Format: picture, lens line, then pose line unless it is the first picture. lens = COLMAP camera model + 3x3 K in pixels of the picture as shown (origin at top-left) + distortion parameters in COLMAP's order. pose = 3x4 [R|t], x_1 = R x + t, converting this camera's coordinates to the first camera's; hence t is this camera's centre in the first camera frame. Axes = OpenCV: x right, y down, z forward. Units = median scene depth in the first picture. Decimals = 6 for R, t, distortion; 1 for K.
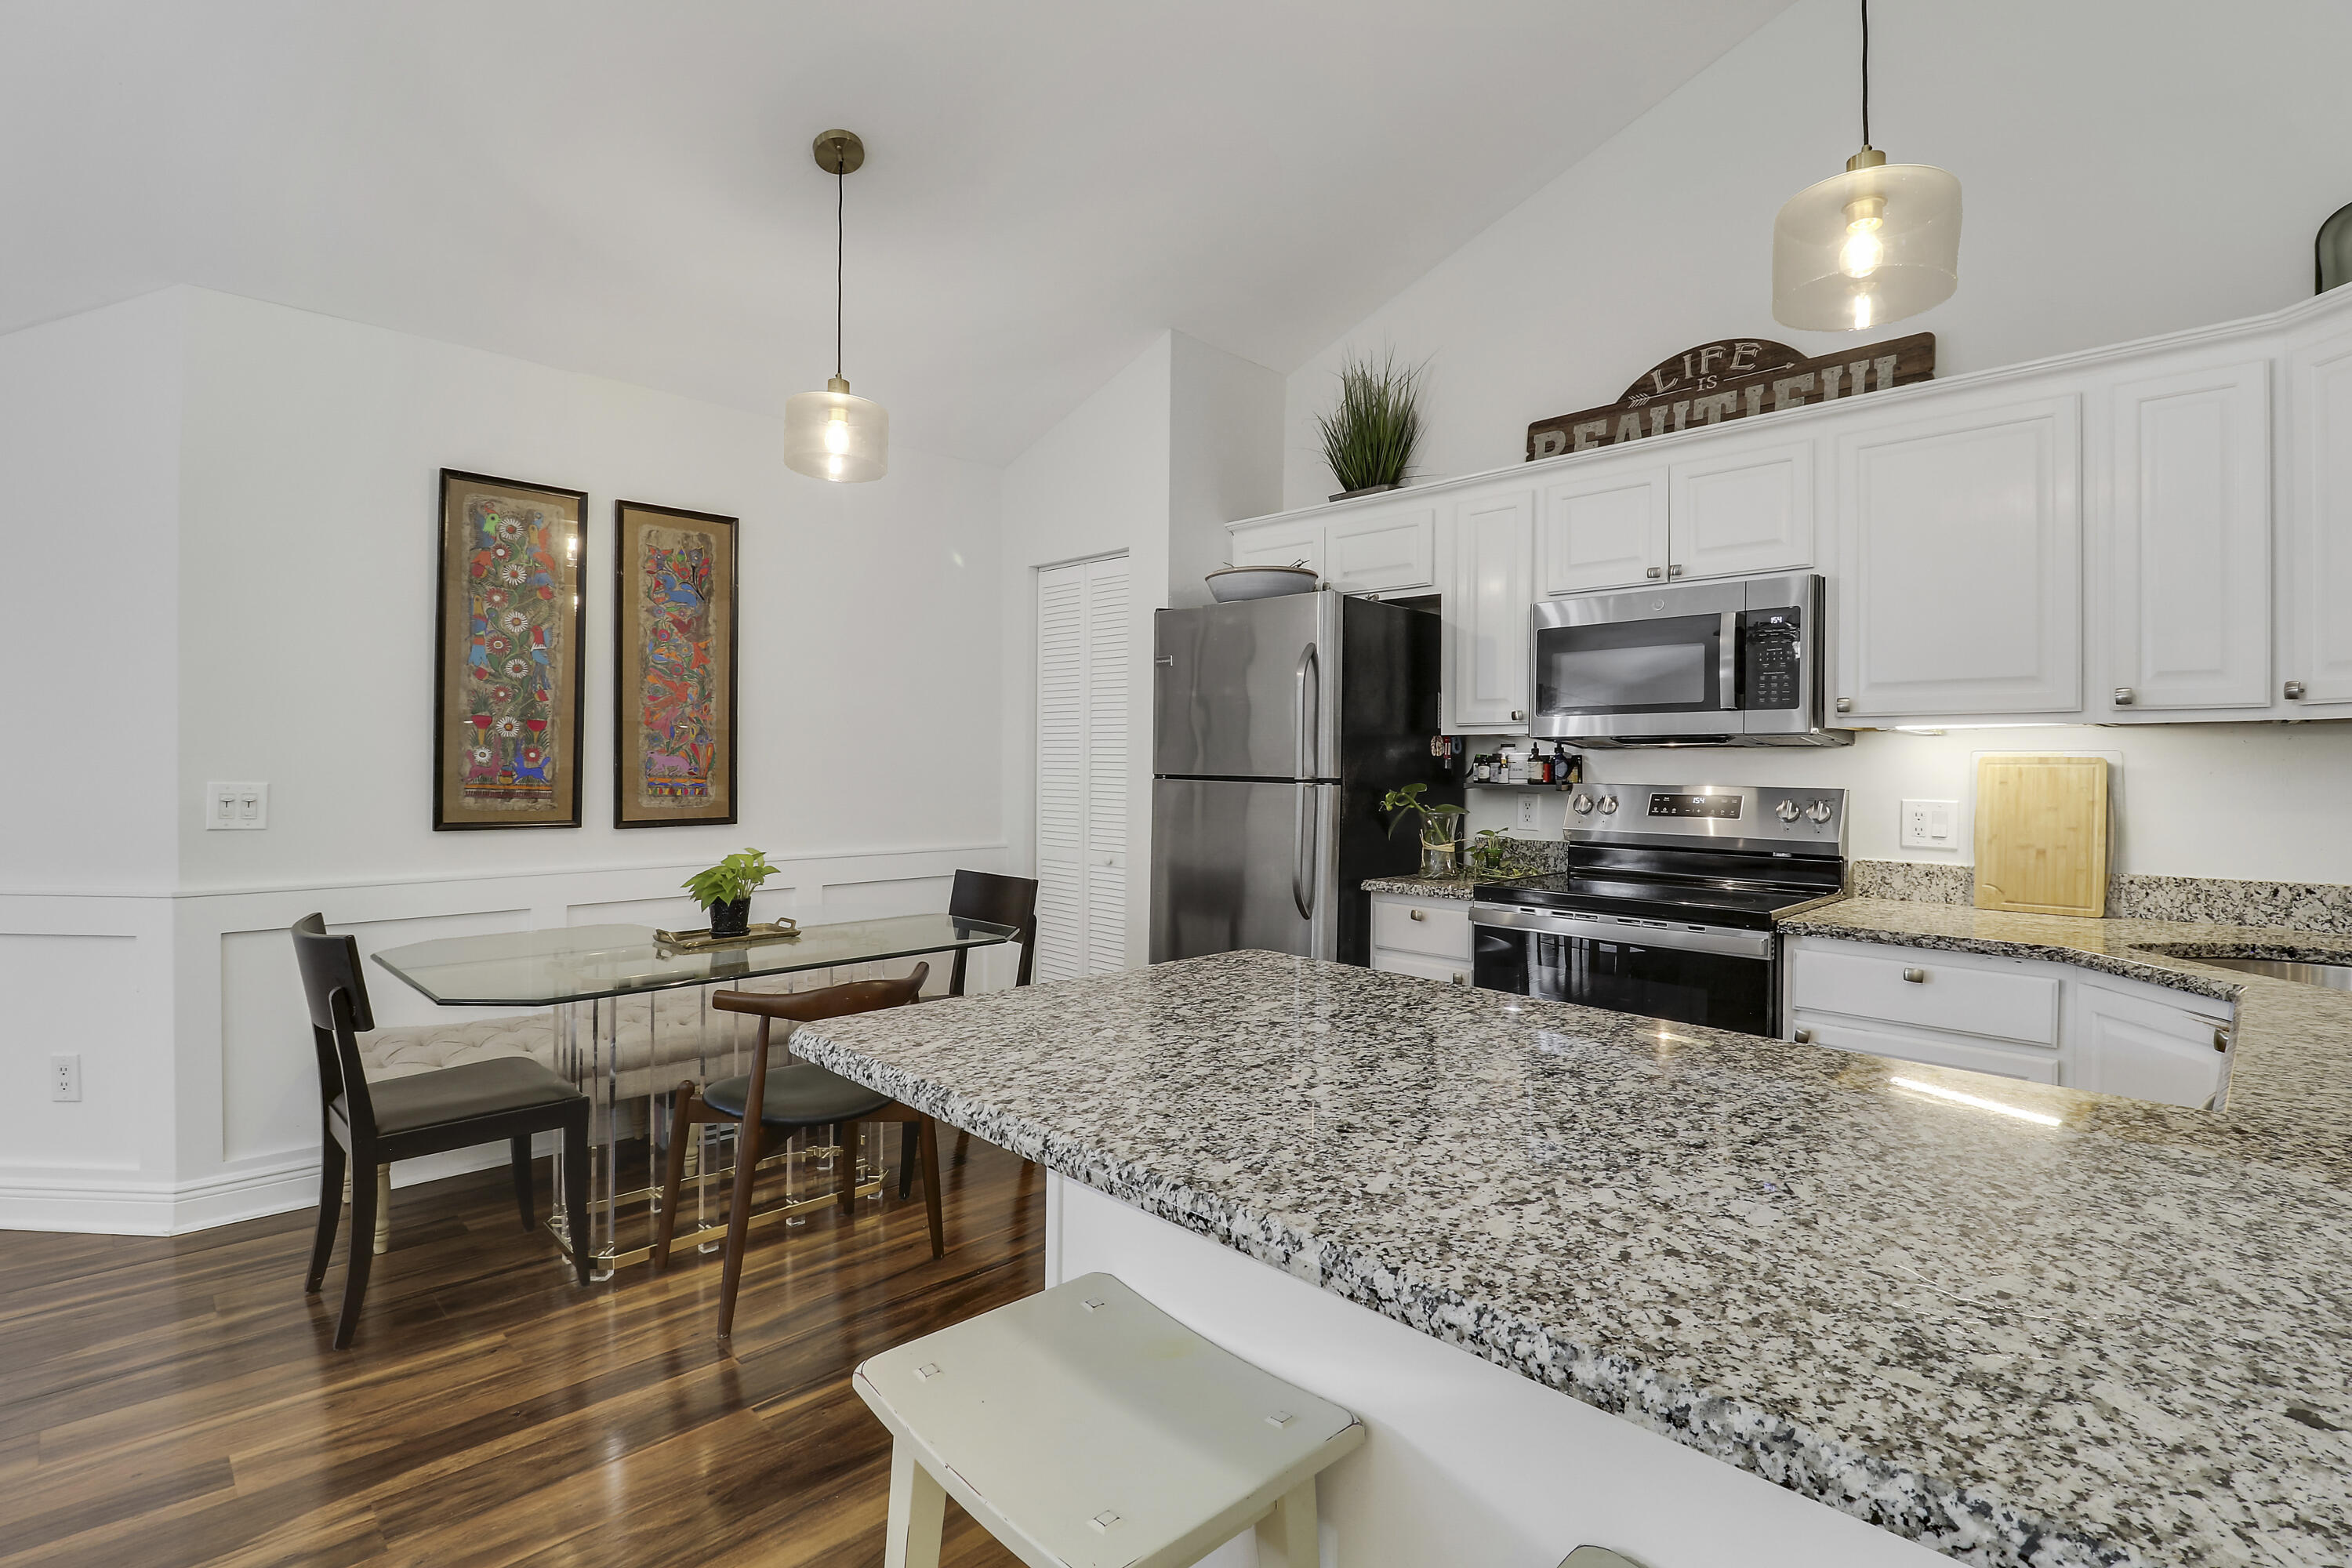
lens RADIAL K [[1095.6, 0, 1182.5], [0, 1095.6, 768.4], [0, 0, 1]] dist [0.000091, -0.010916]
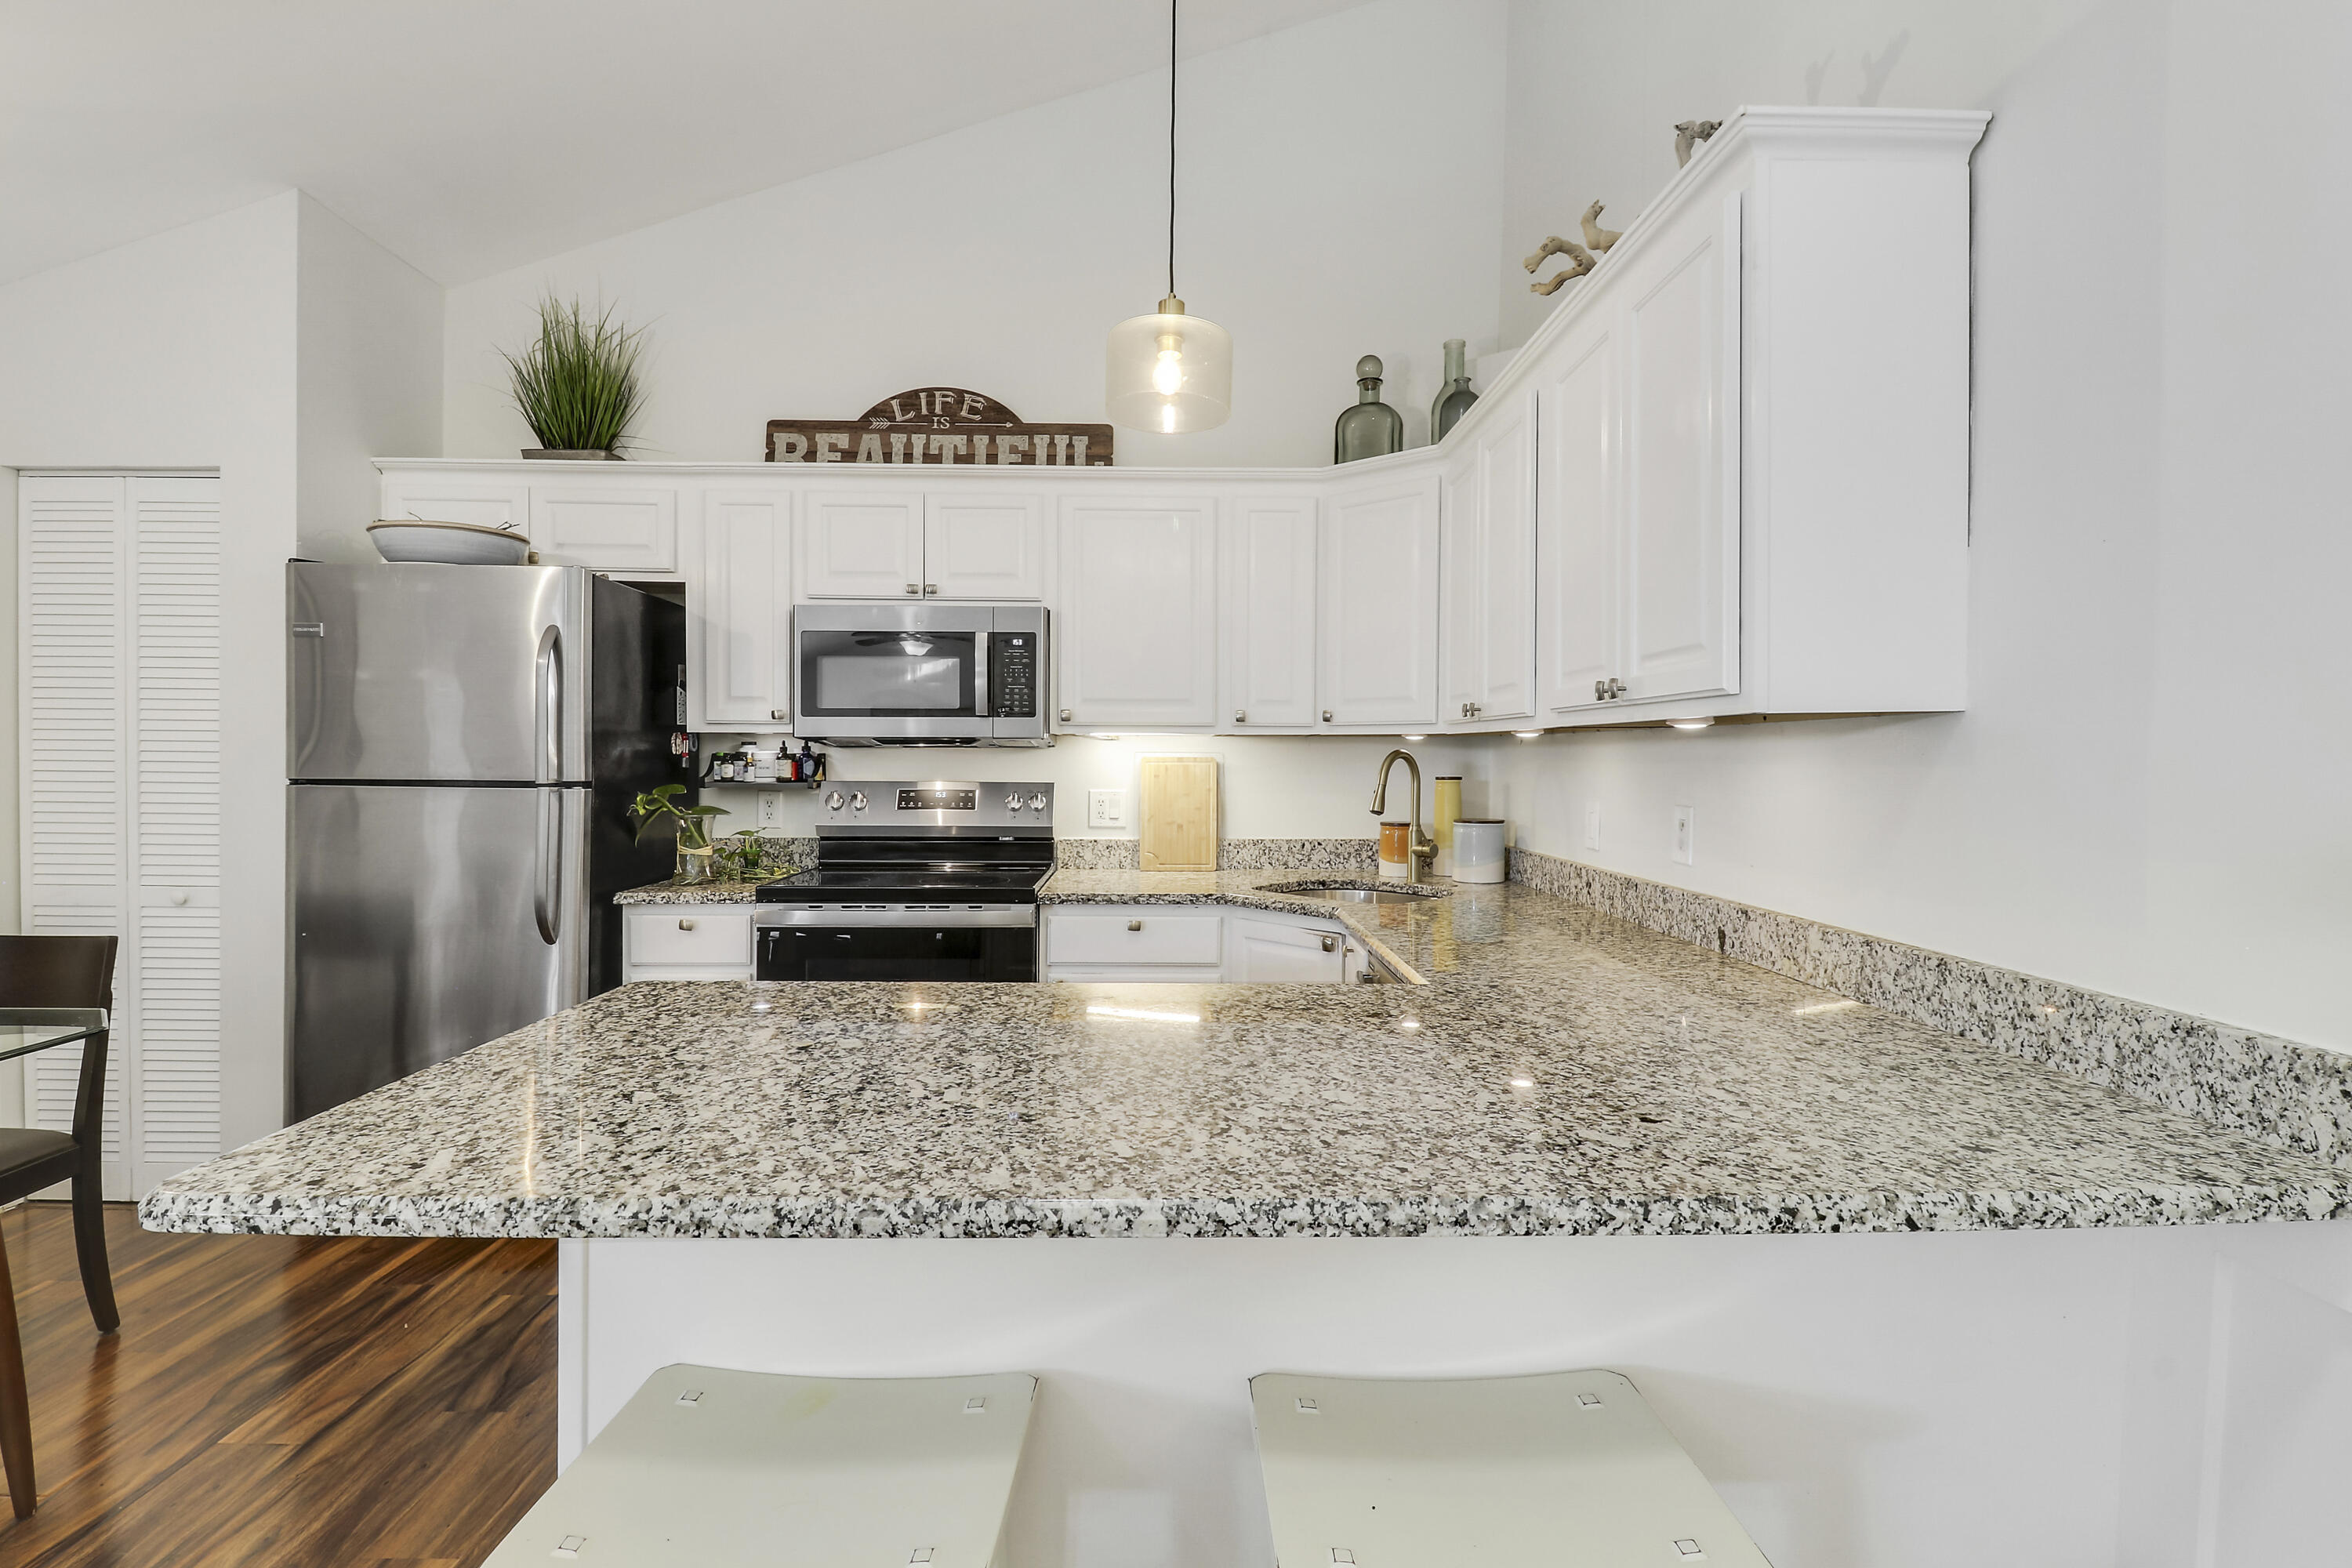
lens RADIAL K [[1095.6, 0, 1186.8], [0, 1095.6, 771.7], [0, 0, 1]] dist [0.000091, -0.010916]
pose [[0.685267, -0.013193, 0.728172, -0.168084], [0.002245, 0.999869, 0.016002, -0.011329], [-0.728288, -0.009331, 0.685208, 0.041984]]
